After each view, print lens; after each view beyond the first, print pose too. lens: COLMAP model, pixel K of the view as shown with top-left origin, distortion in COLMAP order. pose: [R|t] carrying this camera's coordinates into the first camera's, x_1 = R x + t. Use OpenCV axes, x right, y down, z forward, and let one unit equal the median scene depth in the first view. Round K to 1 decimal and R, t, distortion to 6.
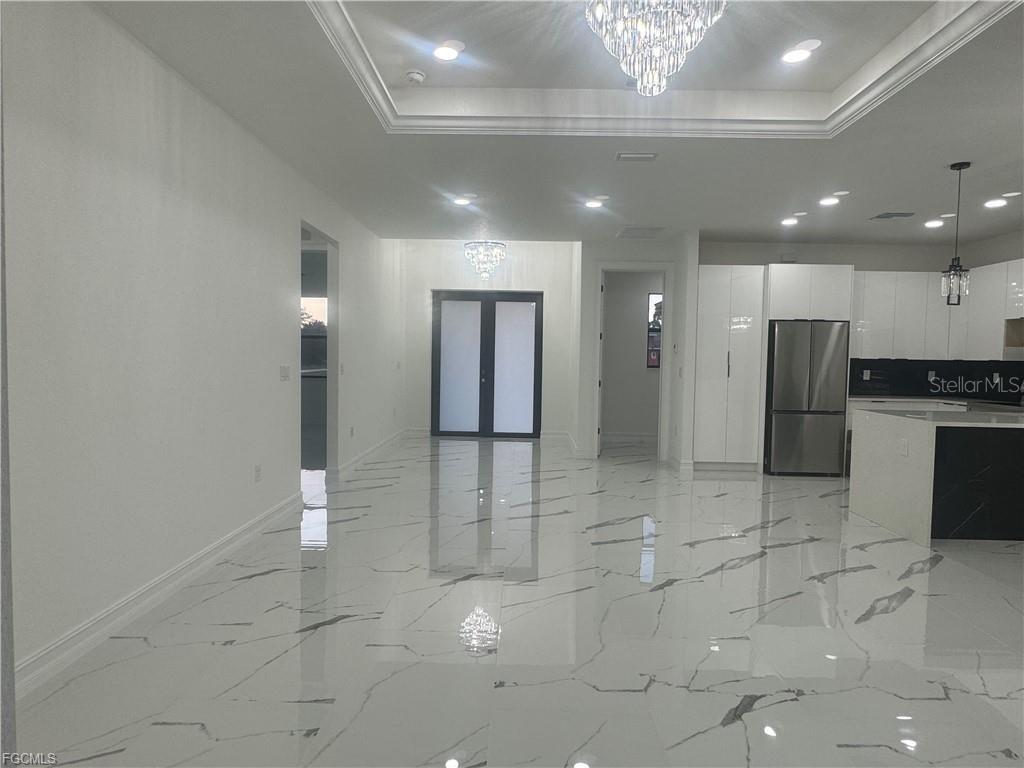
lens RADIAL K [[579.6, 0, 512.0], [0, 579.6, 384.0], [0, 0, 1]] dist [-0.004007, 0.000341]
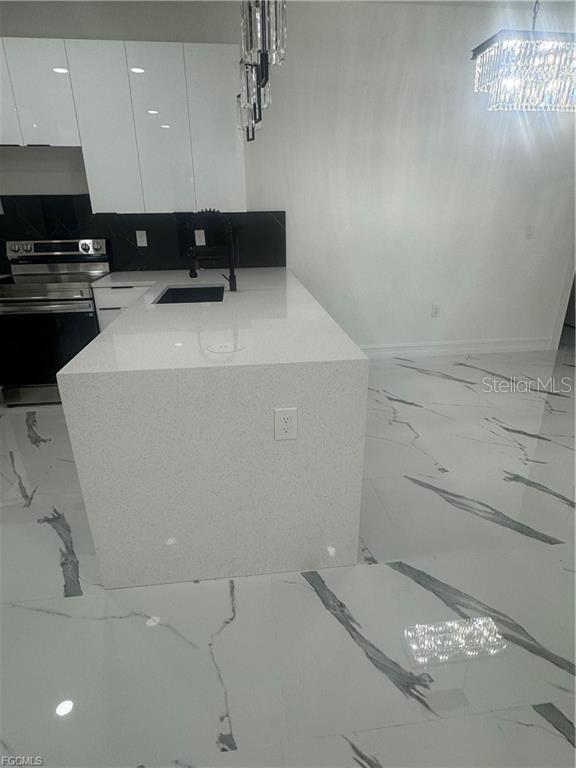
lens RADIAL K [[434.7, 0, 289.8], [0, 434.7, 379.2], [0, 0, 1]] dist [-0.004007, 0.000341]
pose [[-0.147222, -0.377528, 0.914220, 0.247356], [0.053765, 0.919871, 0.388519, -0.038861], [-0.987641, 0.106352, -0.115127, 0.681579]]
